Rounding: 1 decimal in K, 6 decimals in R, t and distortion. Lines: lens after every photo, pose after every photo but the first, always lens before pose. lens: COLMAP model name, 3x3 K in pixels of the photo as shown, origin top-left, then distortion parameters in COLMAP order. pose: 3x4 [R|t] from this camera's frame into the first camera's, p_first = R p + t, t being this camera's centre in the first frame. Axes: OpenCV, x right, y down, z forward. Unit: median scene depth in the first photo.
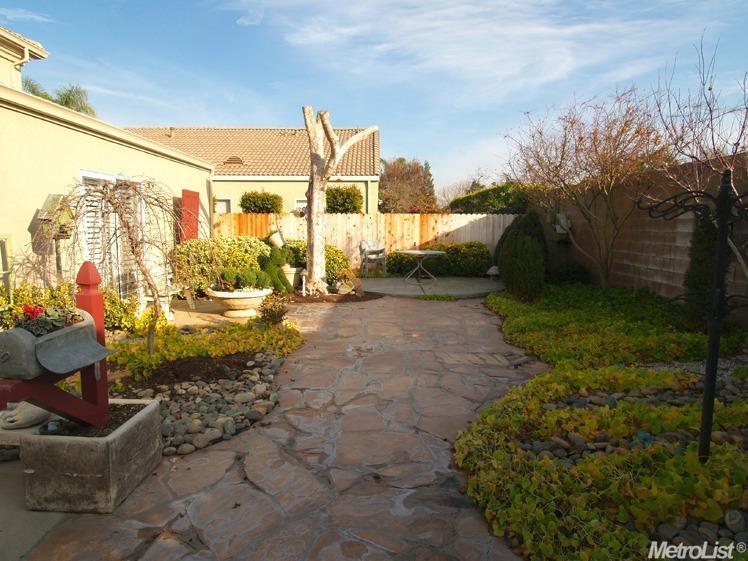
lens RADIAL K [[471.0, 0, 374.7], [0, 471.0, 280.6], [0, 0, 1]] dist [-0.034411, 0.008959]
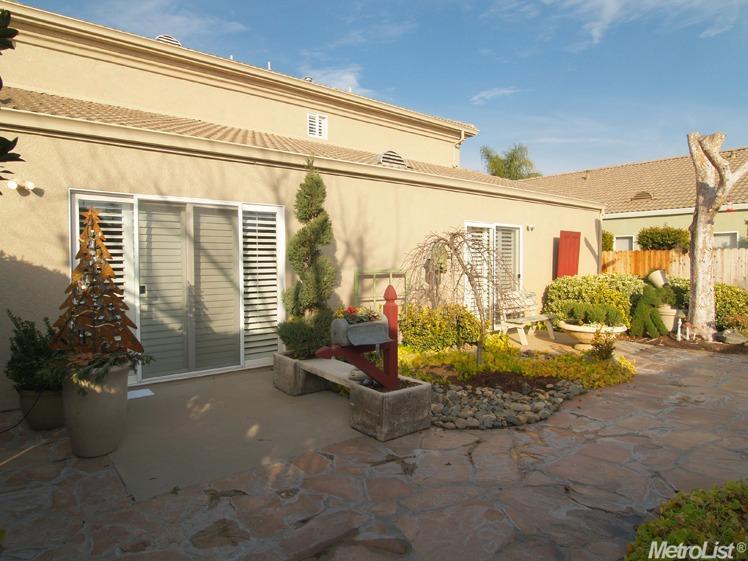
lens RADIAL K [[471.0, 0, 372.0], [0, 471.0, 282.7], [0, 0, 1]] dist [-0.034411, 0.008959]
pose [[0.636369, 0.024297, -0.771002, 0.266618], [-0.083341, 0.995819, -0.037406, 0.007594], [0.766870, 0.088060, 0.635733, -0.044474]]
